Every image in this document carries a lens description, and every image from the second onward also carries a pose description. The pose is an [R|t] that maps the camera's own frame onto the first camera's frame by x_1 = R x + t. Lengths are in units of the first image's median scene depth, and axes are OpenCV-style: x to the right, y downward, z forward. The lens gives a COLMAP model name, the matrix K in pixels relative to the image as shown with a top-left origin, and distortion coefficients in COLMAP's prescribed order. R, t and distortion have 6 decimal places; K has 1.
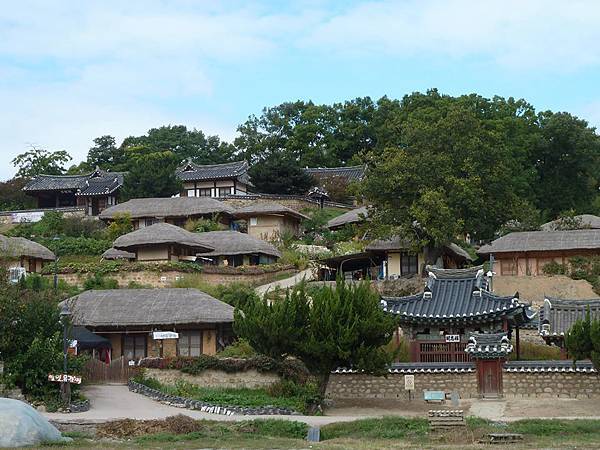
lens RADIAL K [[1207.6, 0, 300.0], [0, 1207.6, 225.0], [0, 0, 1]] dist [-0.001306, 0.052849]
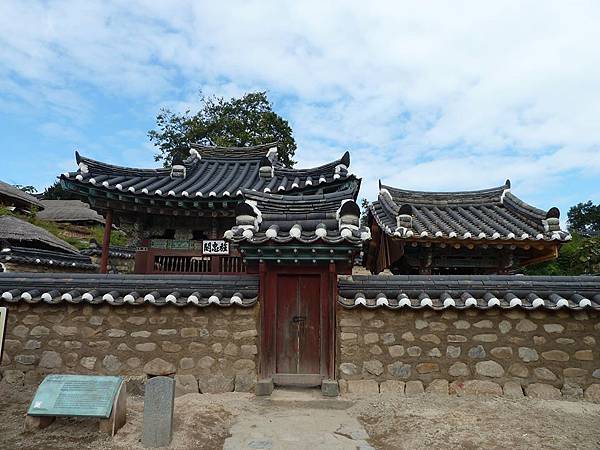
lens RADIAL K [[443.9, 0, 297.0], [0, 443.9, 222.6], [0, 0, 1]] dist [-0.040979, 0.007209]
pose [[0.972540, 0.070675, 0.221746, 0.127750], [-0.048433, 0.993378, -0.104188, 0.110583], [-0.227641, 0.090587, 0.969522, 0.874732]]
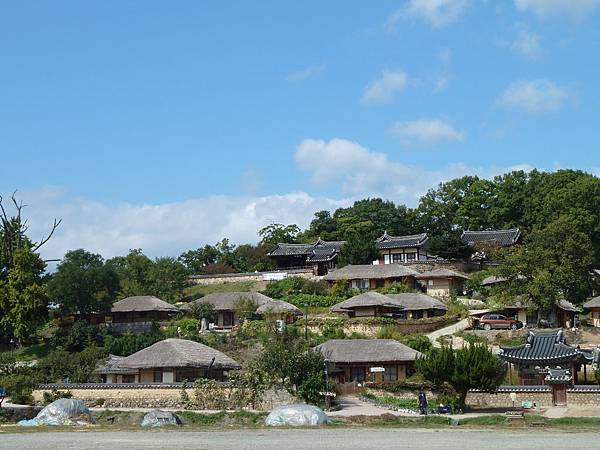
lens RADIAL K [[1055.1, 0, 300.0], [0, 1055.1, 225.0], [0, 0, 1]] dist [-0.036069, -0.005203]
pose [[0.985663, -0.017637, -0.167802, 0.044132], [0.013340, 0.999554, -0.026700, -0.086726], [0.168198, 0.024079, 0.985459, -0.596174]]
